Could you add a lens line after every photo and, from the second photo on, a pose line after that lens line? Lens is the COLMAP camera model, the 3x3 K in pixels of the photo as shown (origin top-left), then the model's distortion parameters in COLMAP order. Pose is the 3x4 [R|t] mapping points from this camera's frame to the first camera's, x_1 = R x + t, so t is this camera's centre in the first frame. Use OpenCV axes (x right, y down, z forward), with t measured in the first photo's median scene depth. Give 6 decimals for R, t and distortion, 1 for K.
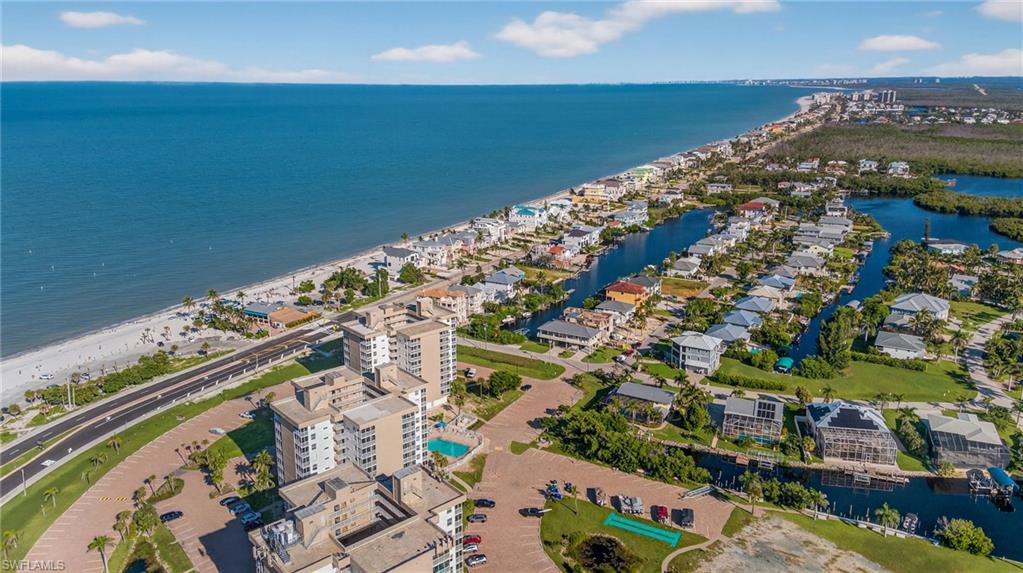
lens RADIAL K [[754.0, 0, 511.5], [0, 754.0, 286.5], [0, 0, 1]] dist [0.178523, -0.257834]
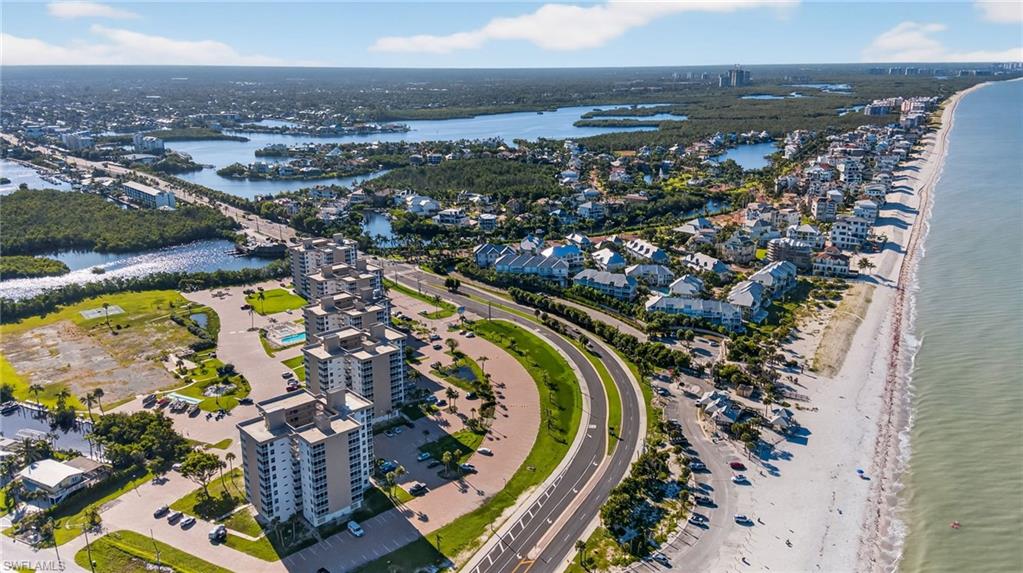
lens RADIAL K [[754.0, 0, 511.5], [0, 754.0, 286.5], [0, 0, 1]] dist [0.178523, -0.257834]
pose [[-0.999612, 0.006684, -0.027027, -0.320767], [-0.008340, 0.854287, 0.519734, -0.506673], [0.026563, 0.519758, -0.853900, 1.518751]]
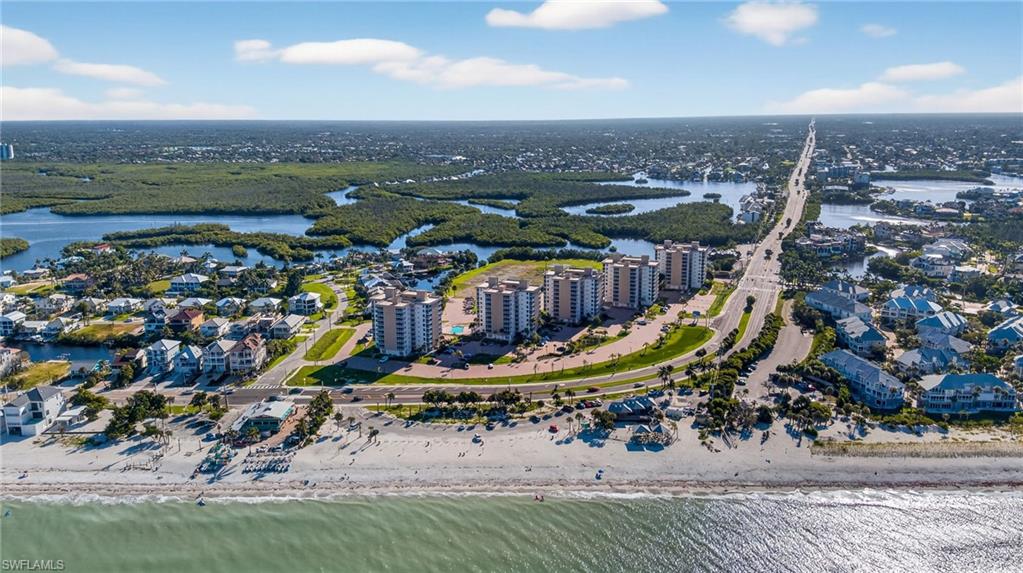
lens RADIAL K [[754.0, 0, 511.5], [0, 754.0, 286.5], [0, 0, 1]] dist [0.178523, -0.257834]
pose [[-0.466860, -0.198238, 0.861825, -1.474020], [0.241082, 0.909107, 0.339711, -0.428159], [-0.850835, 0.366369, -0.376634, 1.249855]]
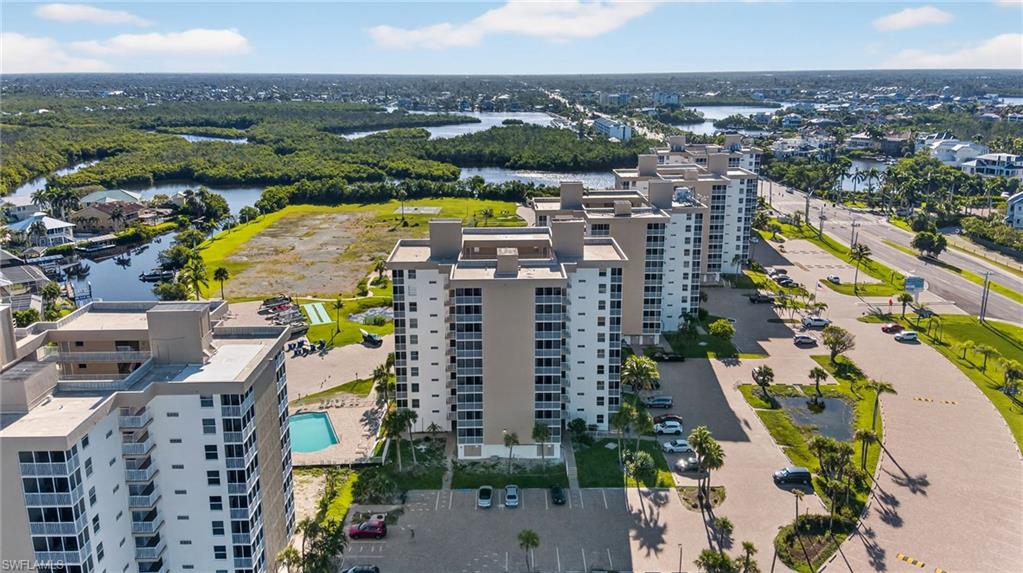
lens RADIAL K [[754.0, 0, 511.5], [0, 754.0, 286.5], [0, 0, 1]] dist [0.178523, -0.257834]
pose [[-0.776162, -0.176296, 0.605386, -0.395507], [0.161151, 0.872766, 0.460771, -0.081395], [-0.609593, 0.455192, -0.648997, 0.952189]]
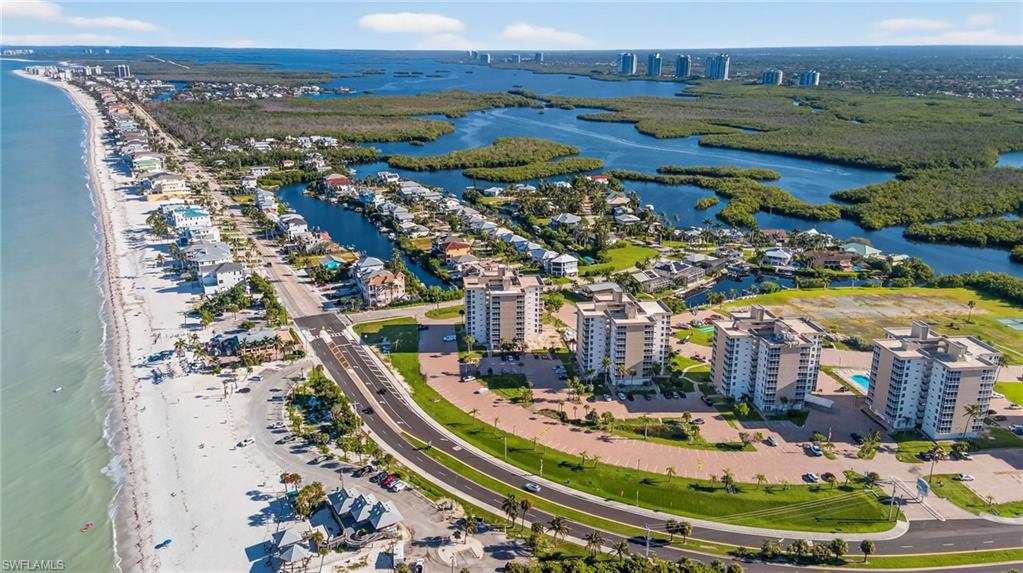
lens RADIAL K [[754.0, 0, 511.5], [0, 754.0, 286.5], [0, 0, 1]] dist [0.178523, -0.257834]
pose [[0.555652, -0.257155, 0.790646, -1.088516], [0.220396, 0.962502, 0.158160, -0.144236], [-0.801671, 0.086373, 0.591493, 0.150983]]
